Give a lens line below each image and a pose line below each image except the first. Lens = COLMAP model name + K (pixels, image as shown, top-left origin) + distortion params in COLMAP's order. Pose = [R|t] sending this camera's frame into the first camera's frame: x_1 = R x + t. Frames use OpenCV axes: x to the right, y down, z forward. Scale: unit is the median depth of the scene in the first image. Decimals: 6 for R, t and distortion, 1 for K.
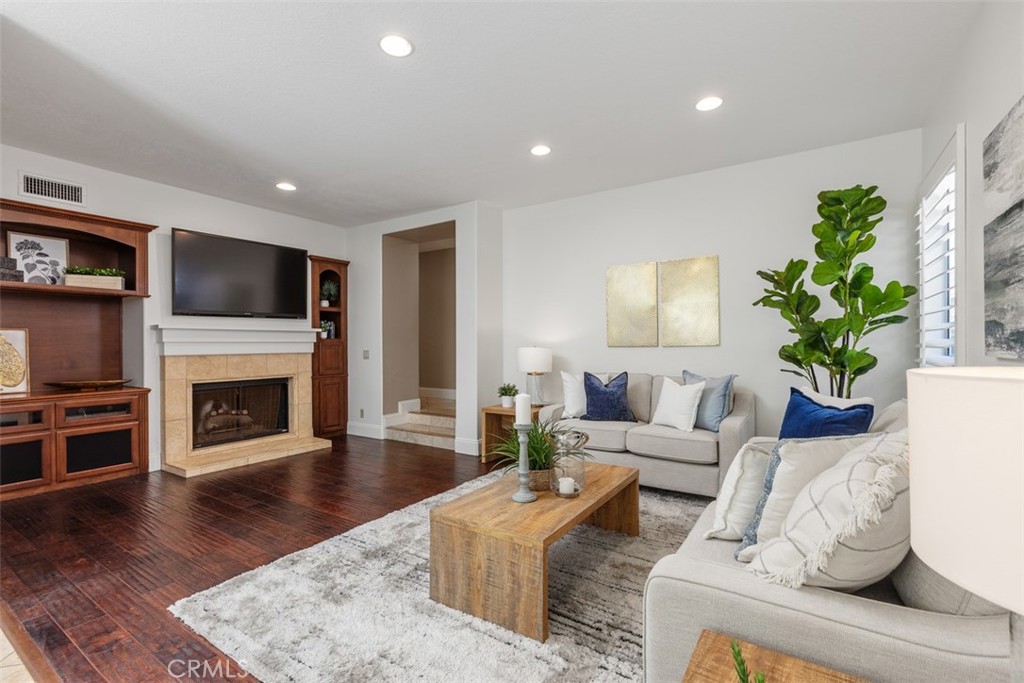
lens RADIAL K [[456.4, 0, 511.2], [0, 456.4, 346.3], [0, 0, 1]] dist [-0.003745, -0.000494]
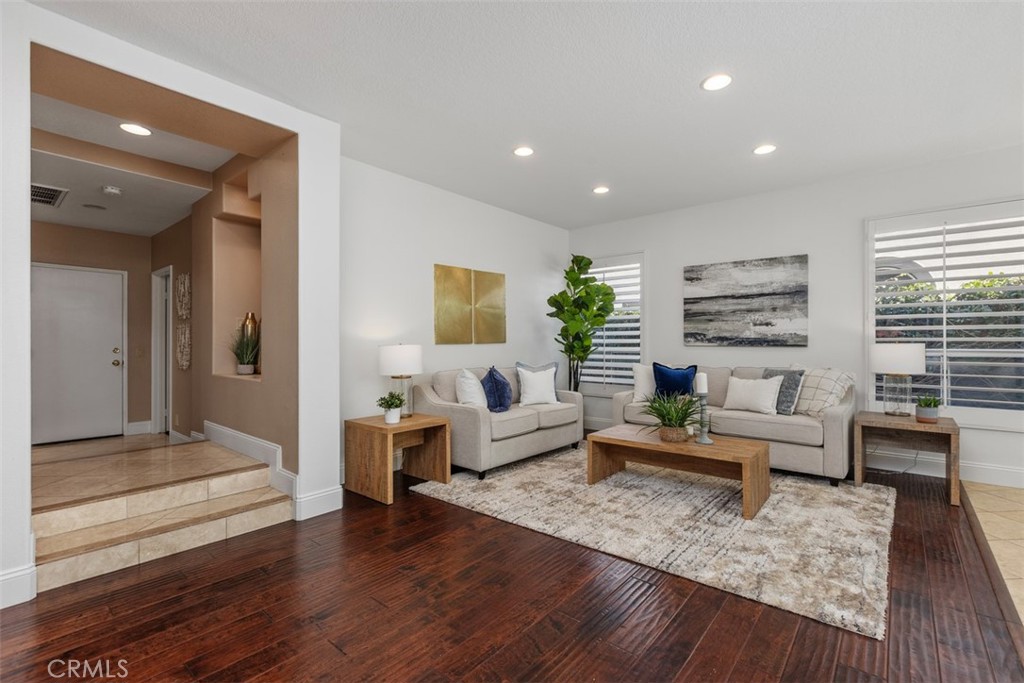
lens RADIAL K [[456.4, 0, 512.4], [0, 456.4, 338.6], [0, 0, 1]] dist [-0.003745, -0.000494]
pose [[0.124603, -0.001679, 0.992205, -0.960051], [-0.004394, 0.999988, 0.002244, -0.014446], [-0.992197, -0.004639, 0.124594, 0.918810]]
